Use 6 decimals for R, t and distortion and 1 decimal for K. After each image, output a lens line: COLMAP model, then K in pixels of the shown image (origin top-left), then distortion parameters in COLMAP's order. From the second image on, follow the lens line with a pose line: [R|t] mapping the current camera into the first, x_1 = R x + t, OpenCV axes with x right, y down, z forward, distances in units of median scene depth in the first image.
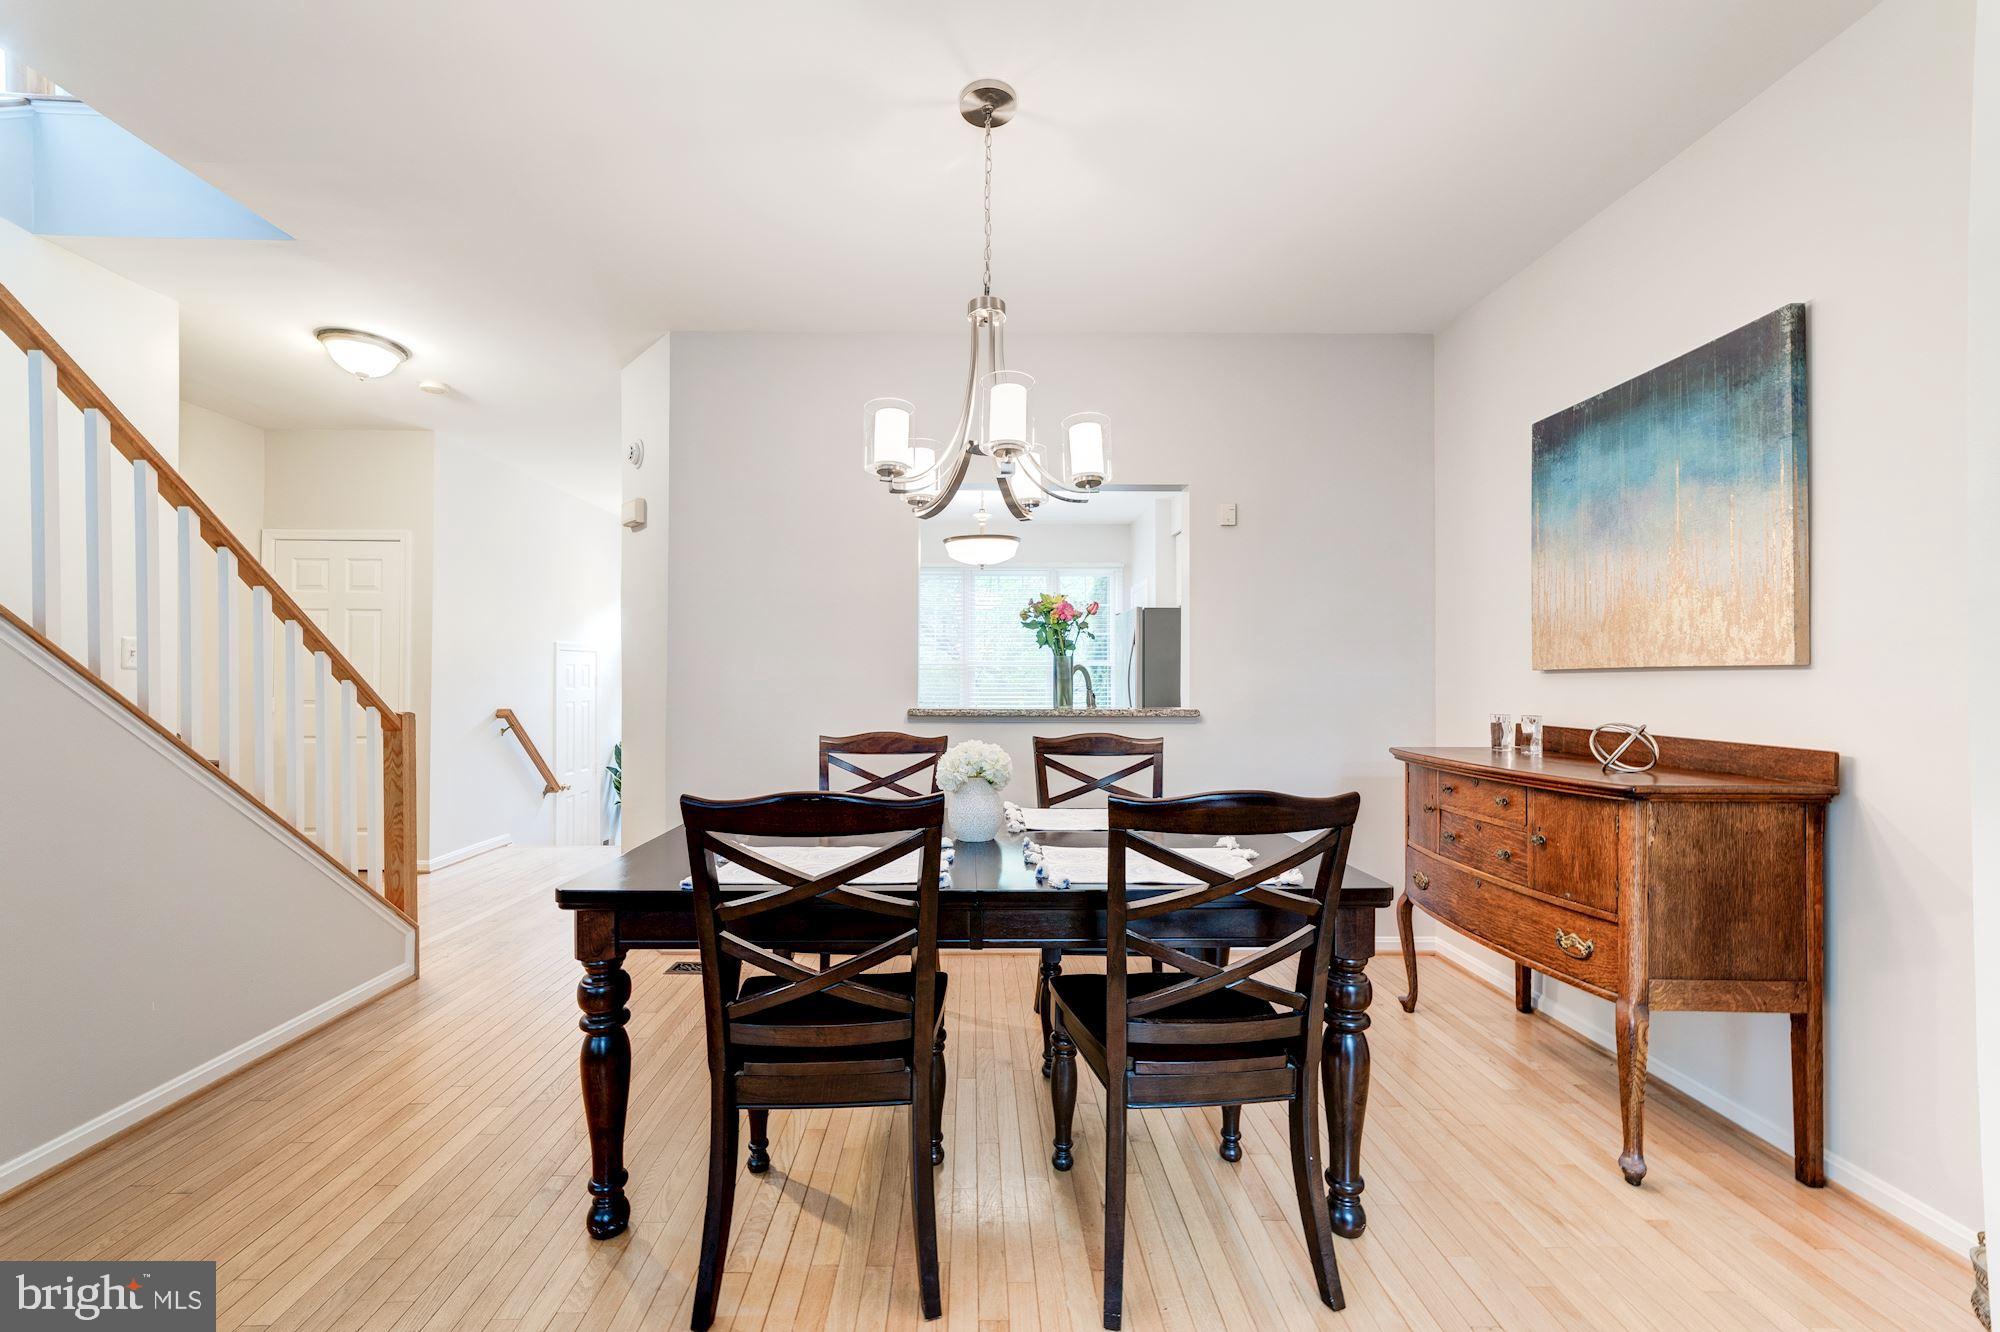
lens RADIAL K [[778.0, 0, 983.4], [0, 778.0, 677.3], [0, 0, 1]] dist [0.000140, 0.000257]
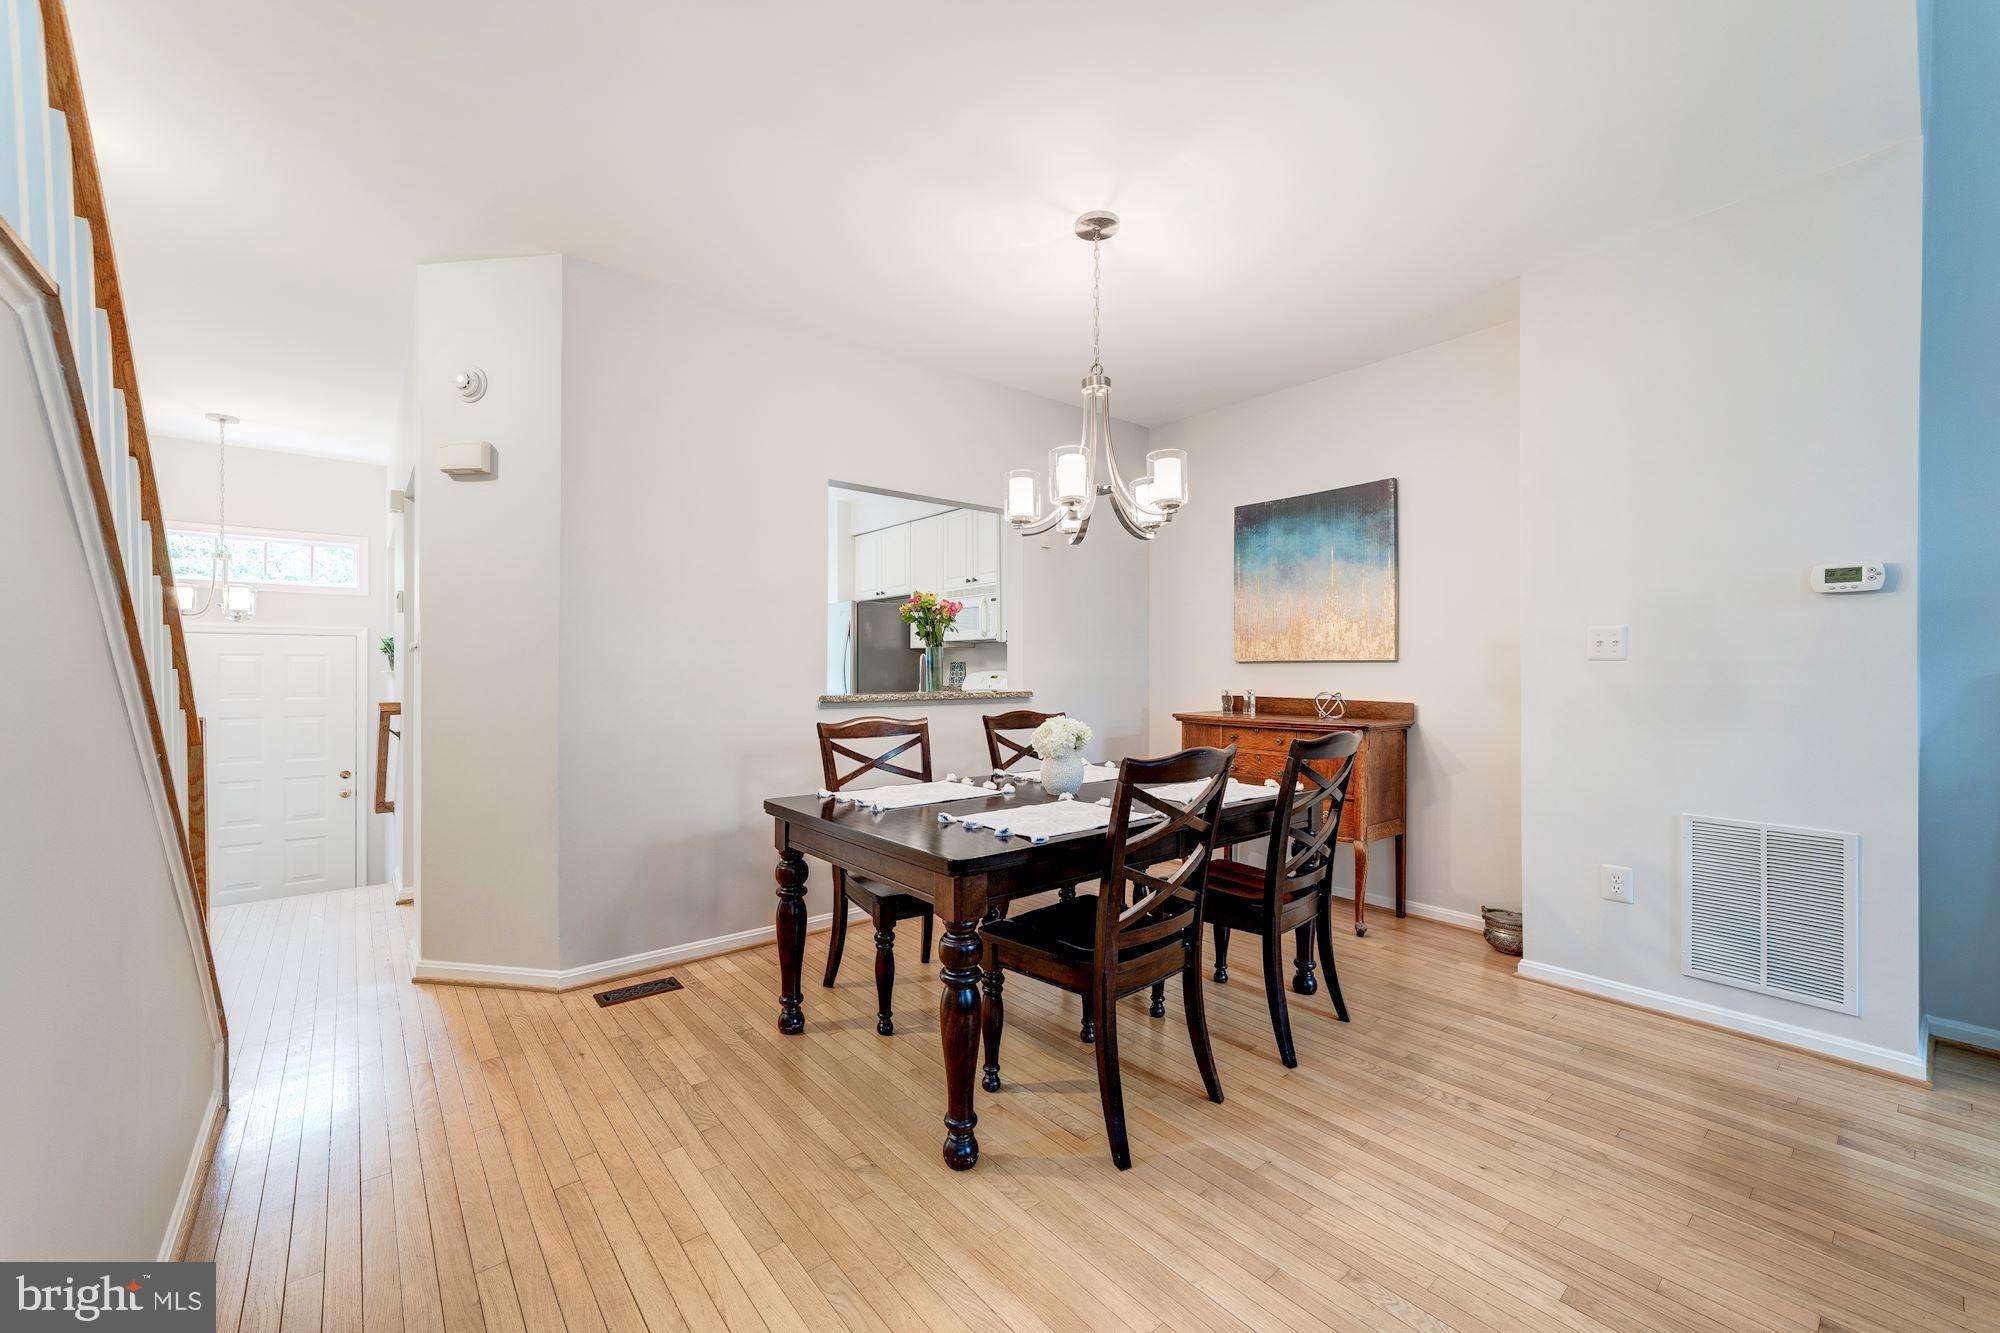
lens RADIAL K [[782.1, 0, 992.1], [0, 782.1, 667.8], [0, 0, 1]] dist [-0.015769, -0.000321]
pose [[0.772076, 0.000704, 0.635530, -0.833915], [-0.002271, 0.999996, 0.001652, 0.002144], [-0.635526, -0.002719, 0.772075, 0.098709]]
